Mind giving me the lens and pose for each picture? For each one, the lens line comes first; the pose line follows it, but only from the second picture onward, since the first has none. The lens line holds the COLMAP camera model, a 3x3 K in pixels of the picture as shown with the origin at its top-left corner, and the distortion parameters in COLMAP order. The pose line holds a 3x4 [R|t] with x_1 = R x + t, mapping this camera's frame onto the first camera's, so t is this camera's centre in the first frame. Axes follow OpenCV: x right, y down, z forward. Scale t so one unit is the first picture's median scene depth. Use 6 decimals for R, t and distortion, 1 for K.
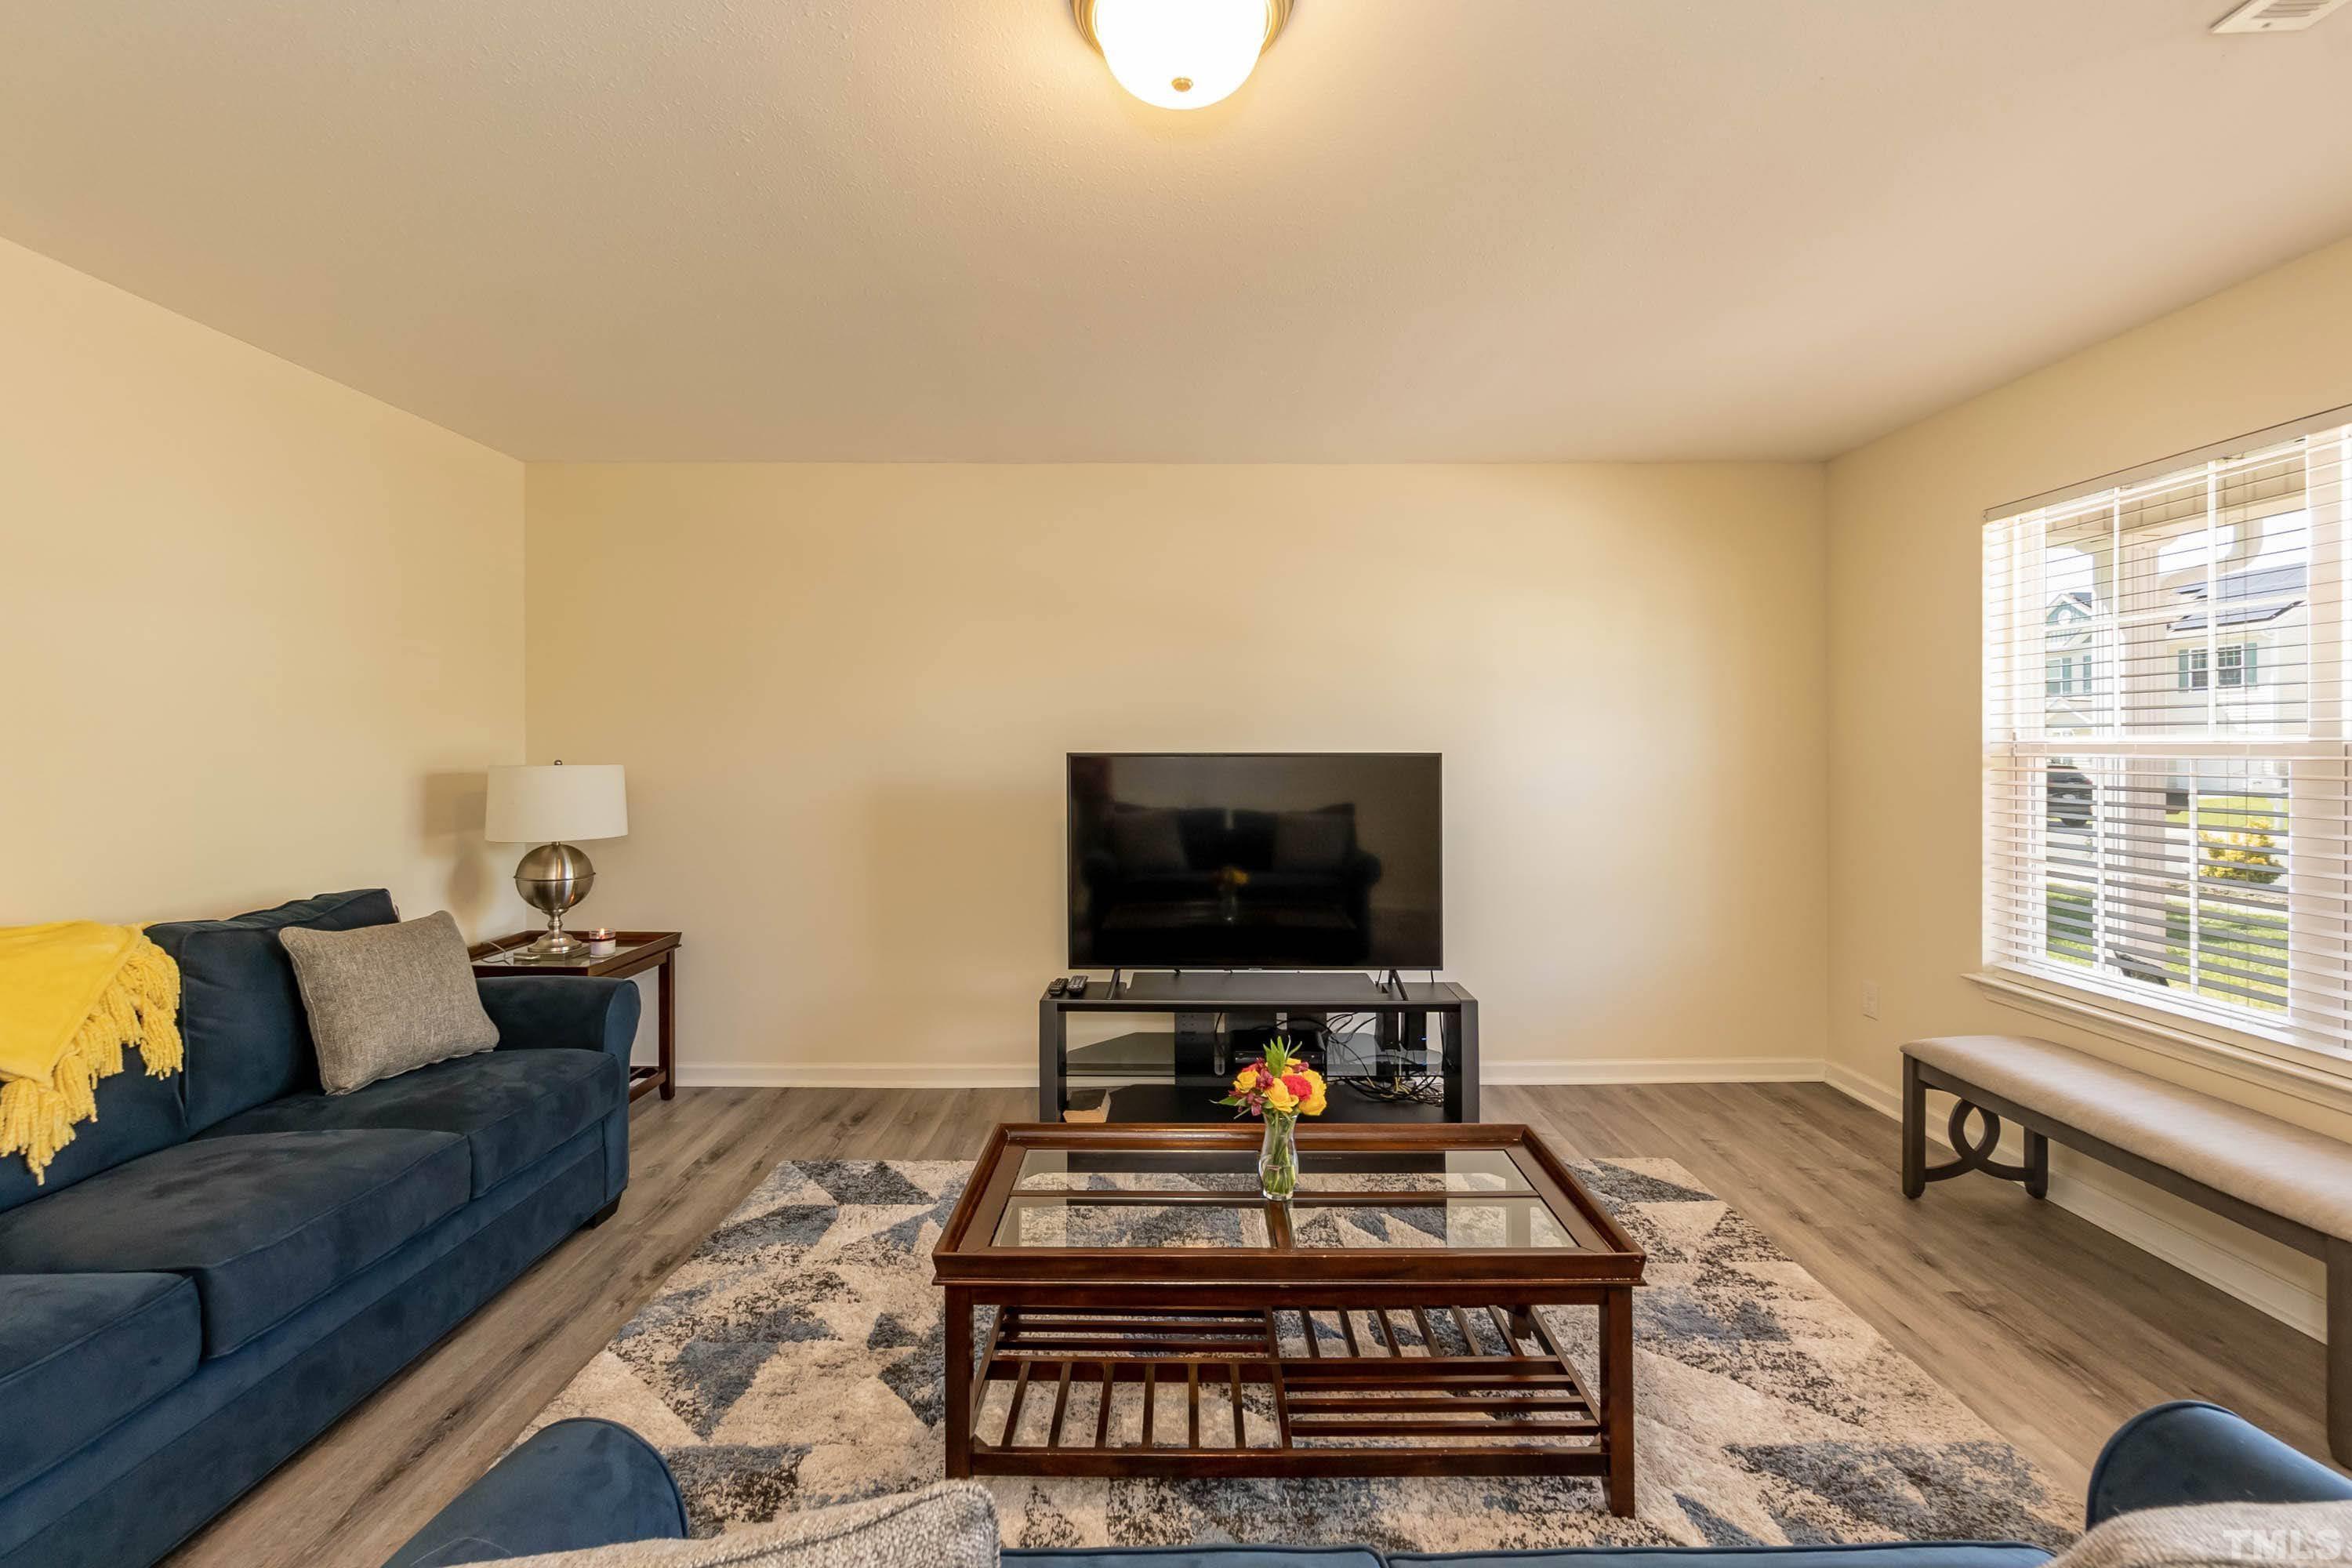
lens RADIAL K [[1014.8, 0, 1181.6], [0, 1014.8, 777.6], [0, 0, 1]] dist [-0.000313, -0.000374]
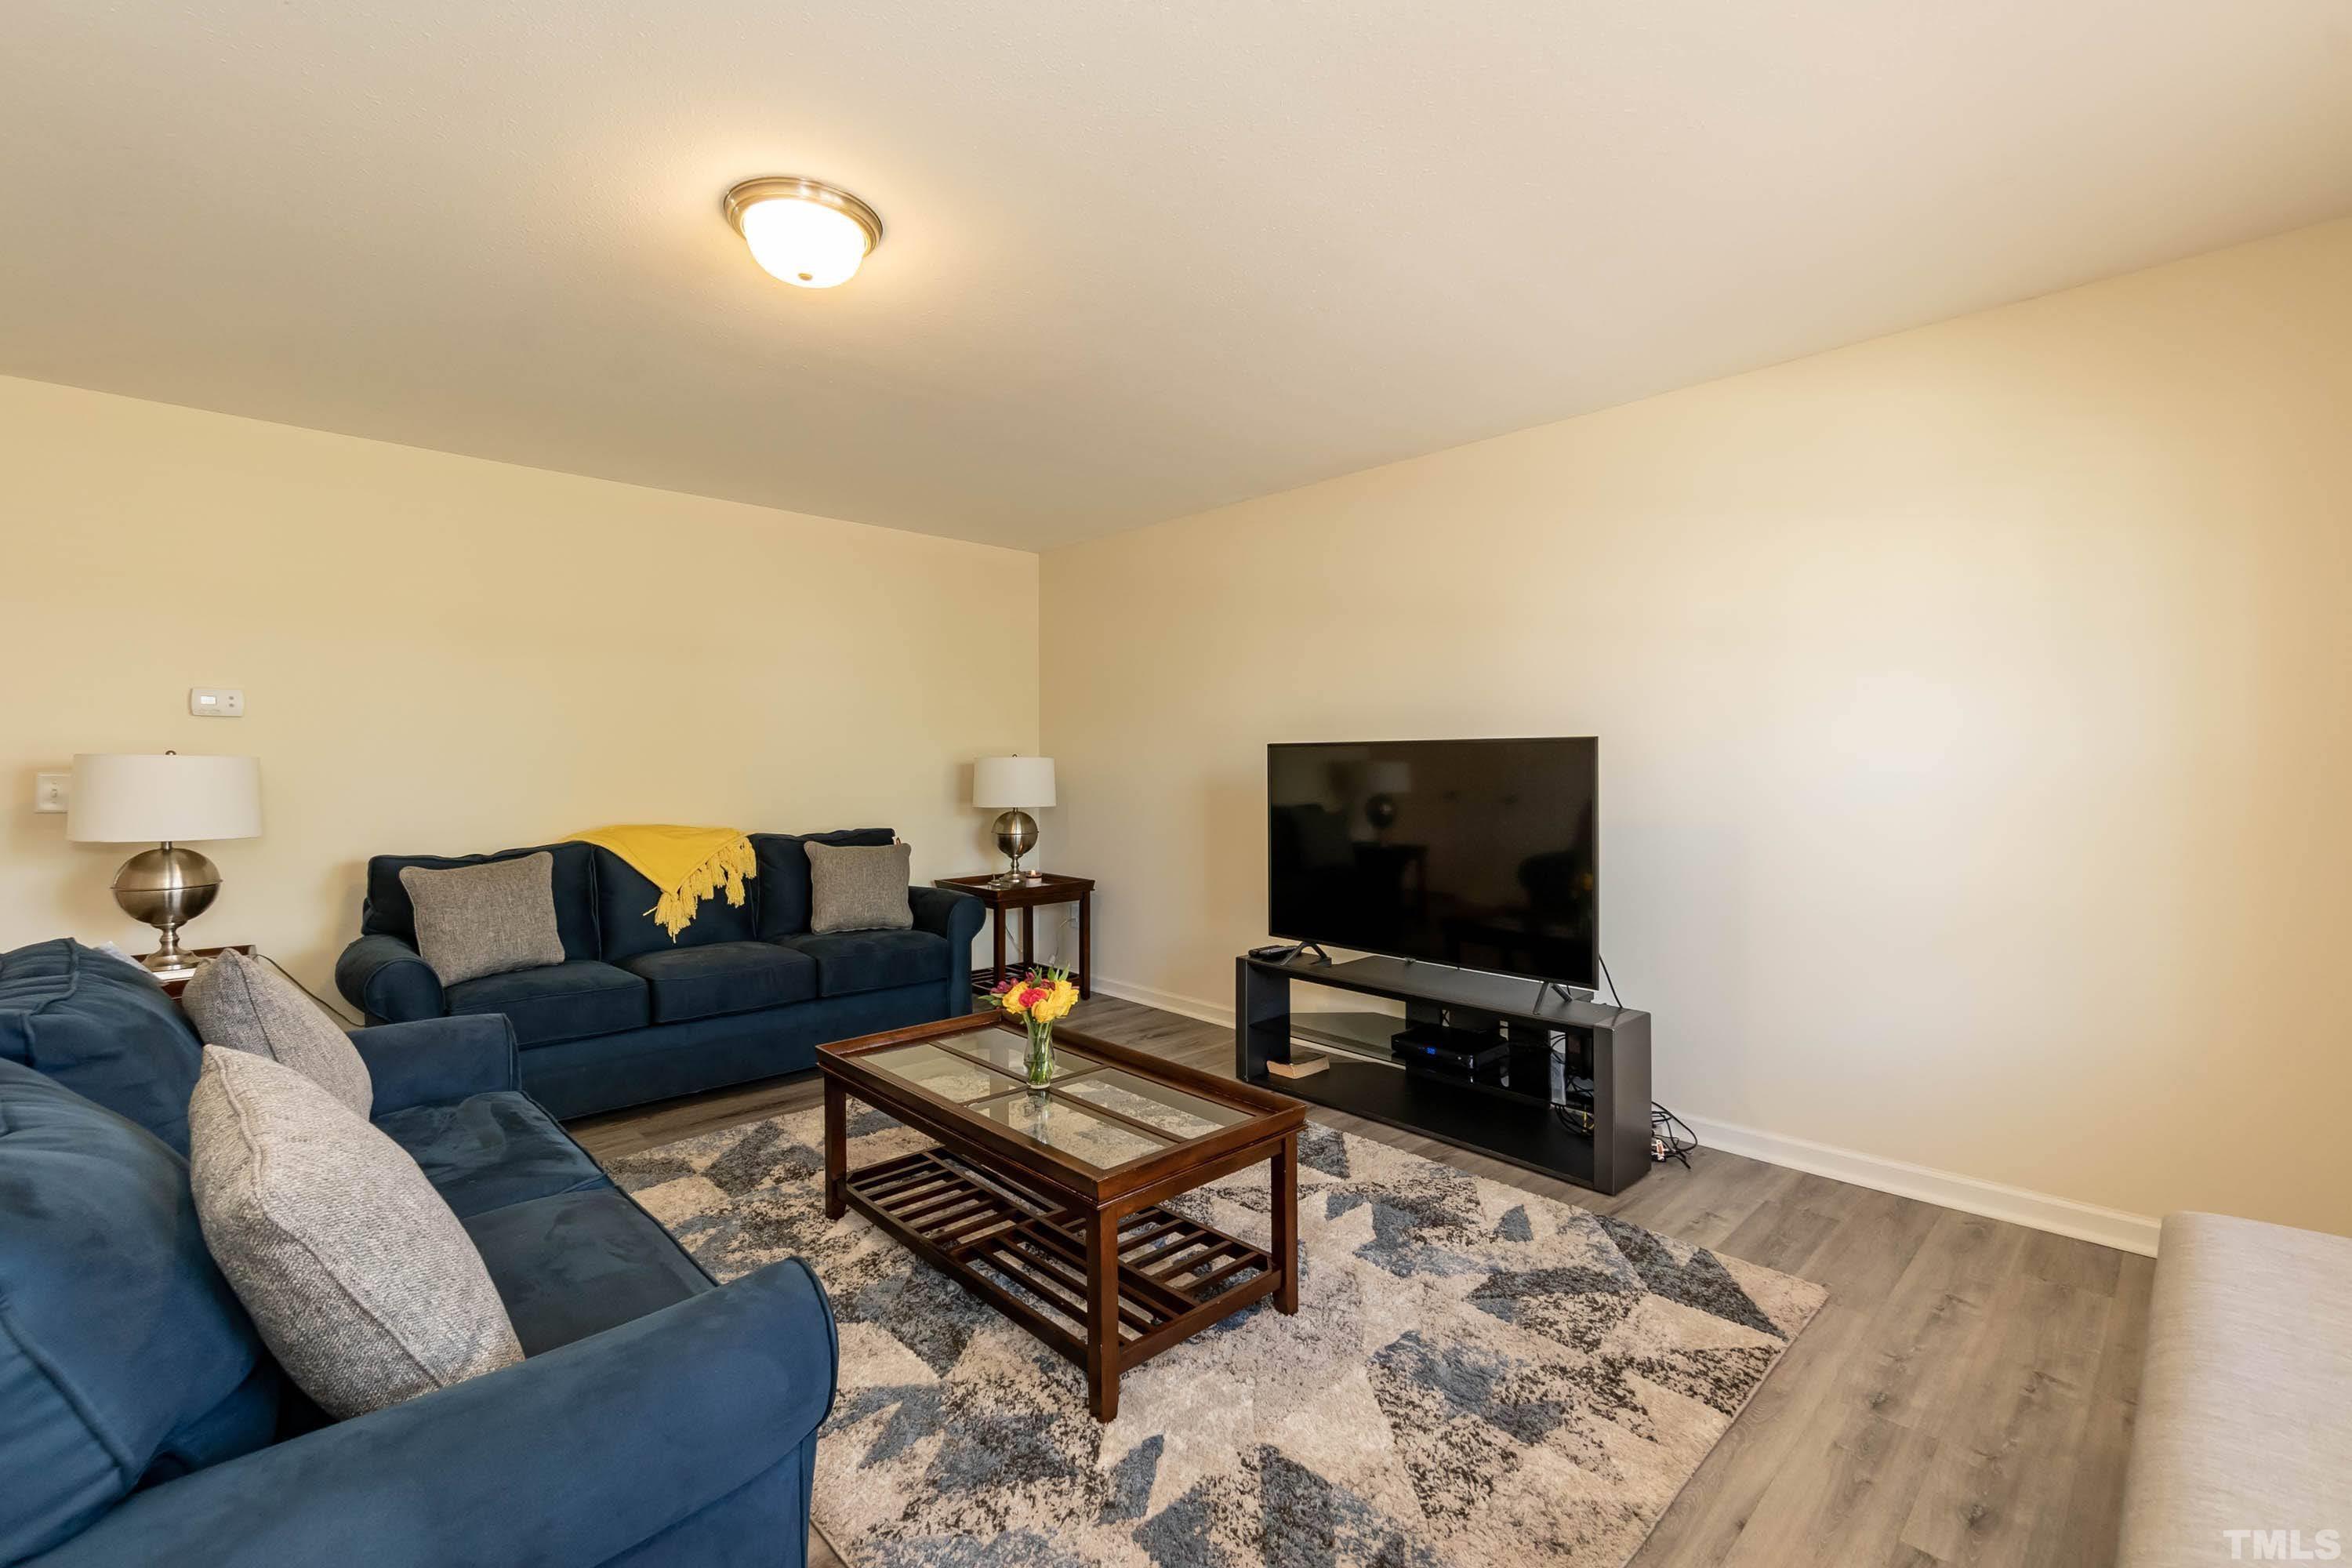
lens RADIAL K [[1014.8, 0, 1181.6], [0, 1014.8, 777.6], [0, 0, 1]] dist [-0.000313, -0.000374]
pose [[0.688824, 0.007875, -0.724886, 0.729183], [-0.018100, 0.999816, -0.006338, 0.025308], [0.724702, 0.017487, 0.688840, 0.171593]]
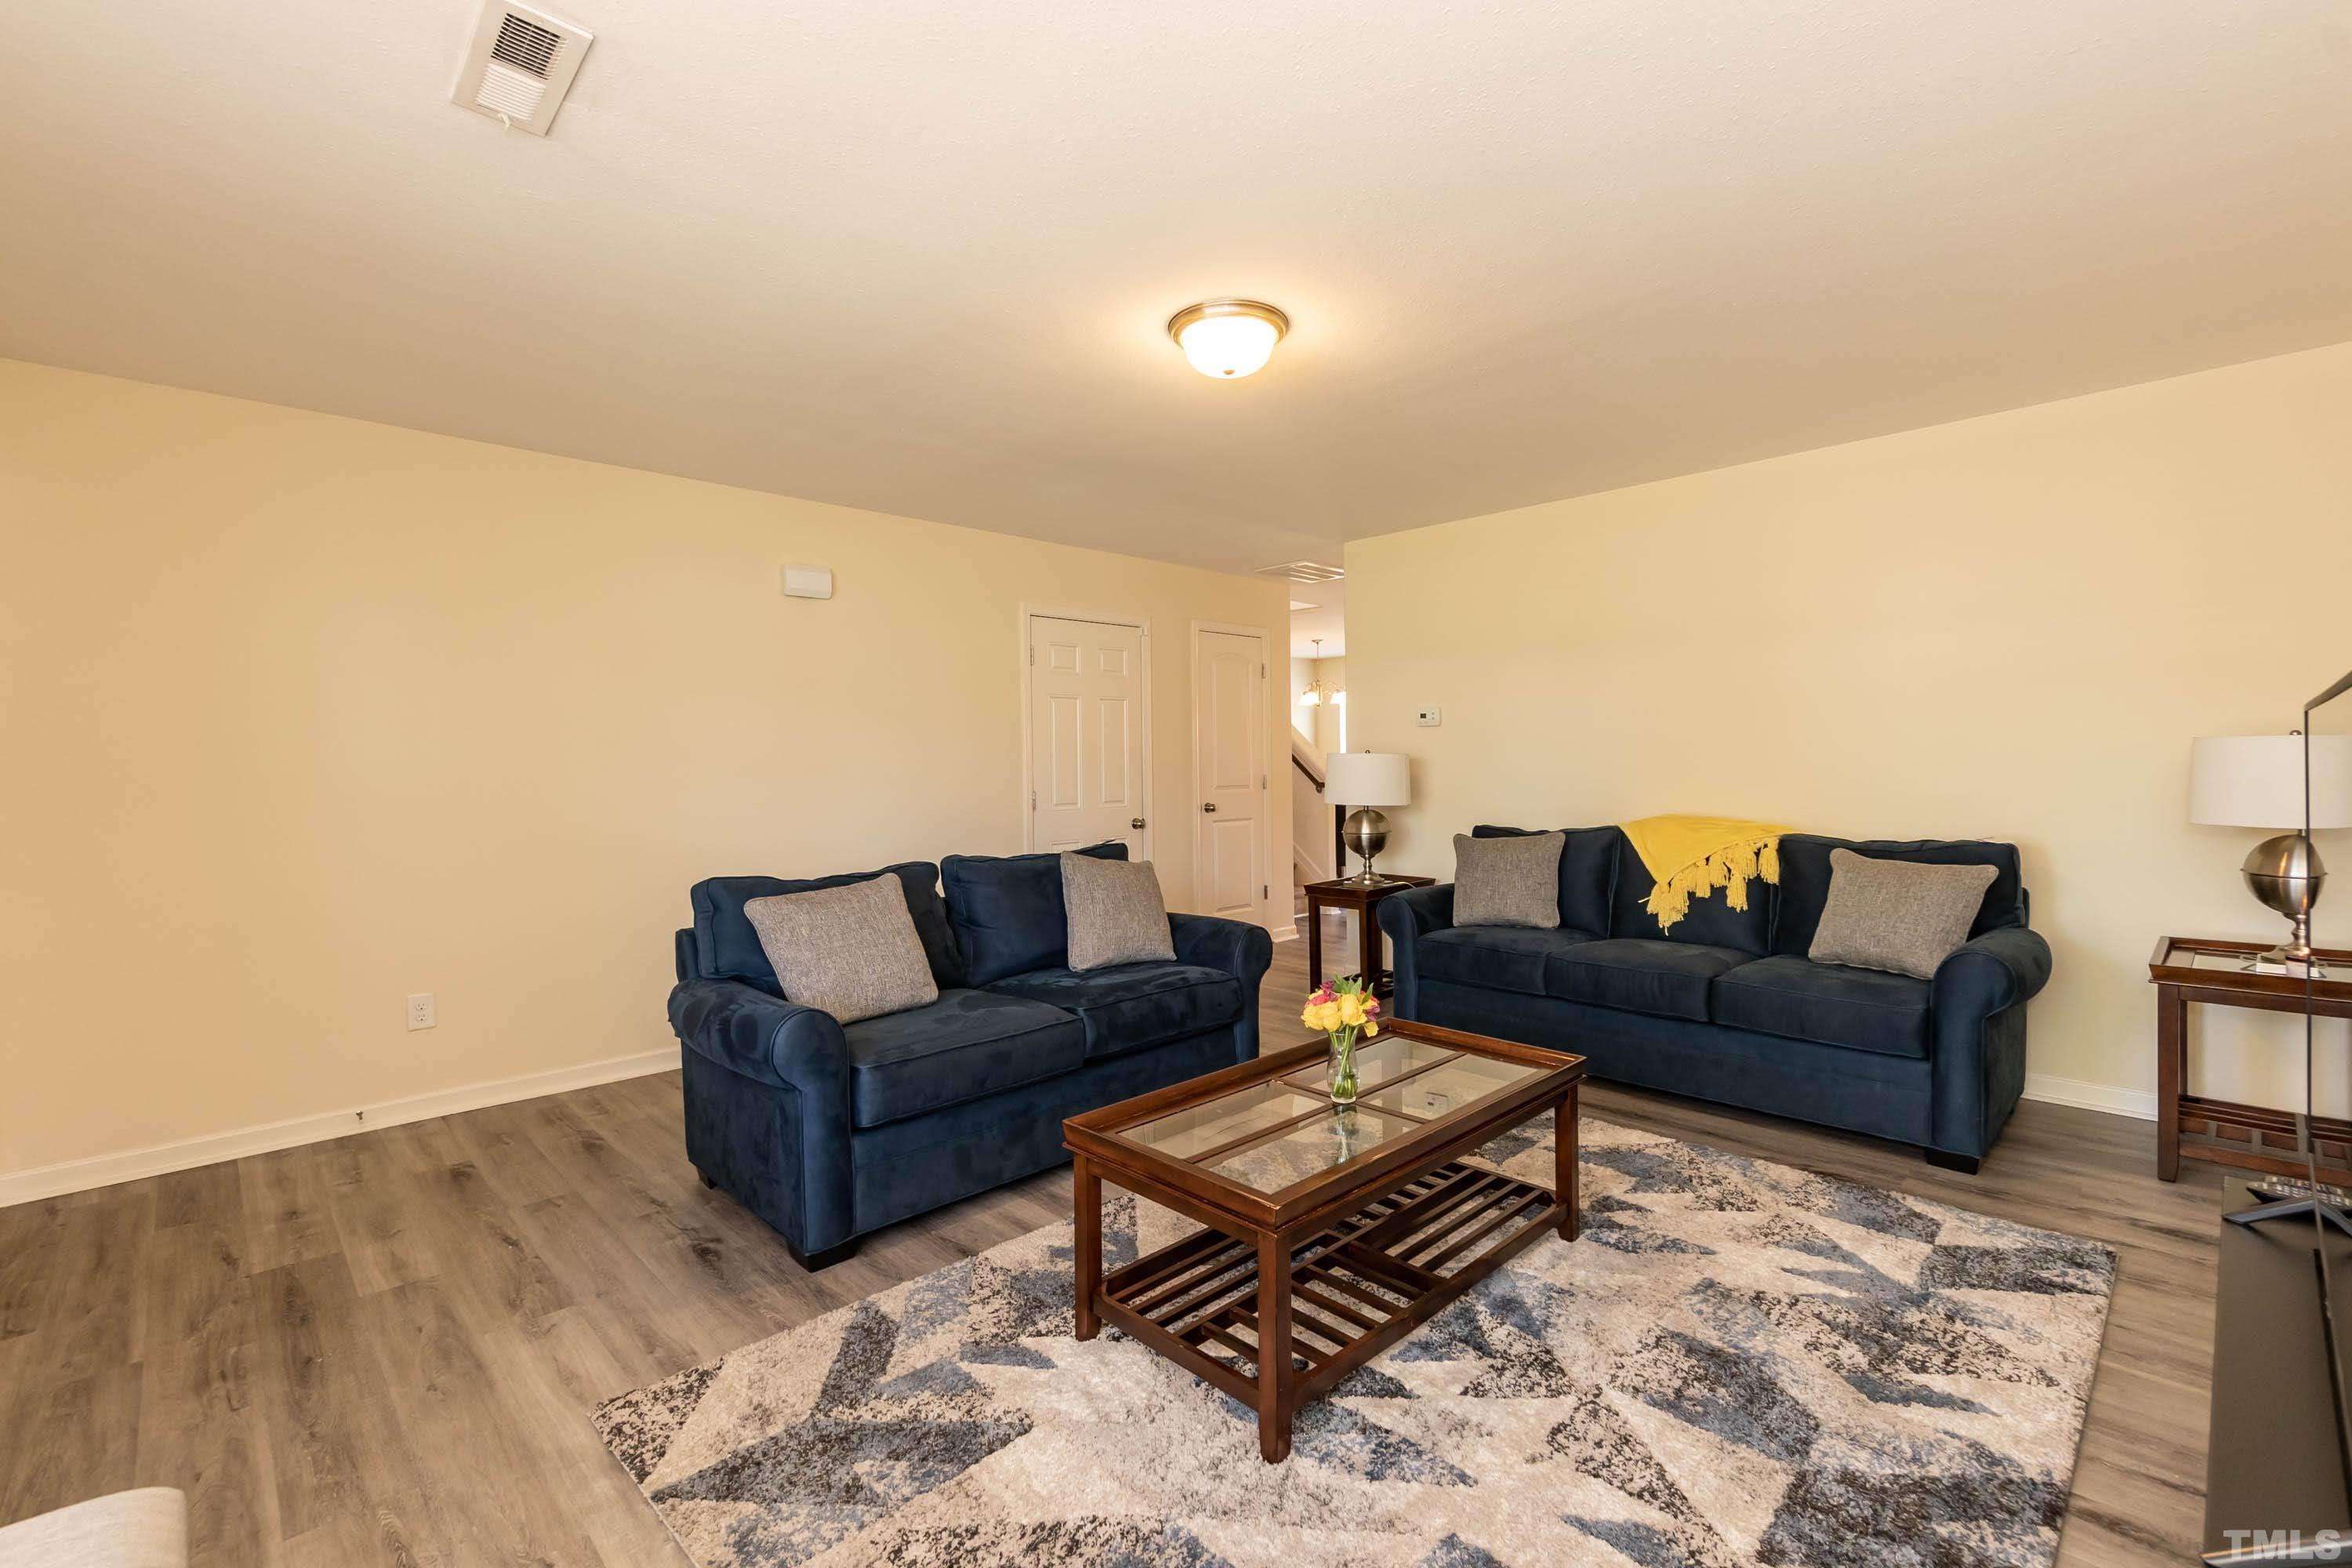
lens RADIAL K [[1025.3, 0, 1171.7], [0, 1025.3, 749.8], [0, 0, 1]] dist [-0.000277, -0.000023]
pose [[-0.724502, -0.002387, -0.689268, 0.697125], [-0.010108, 0.999923, 0.007162, 0.001156], [0.689198, 0.012155, -0.724471, 1.121996]]
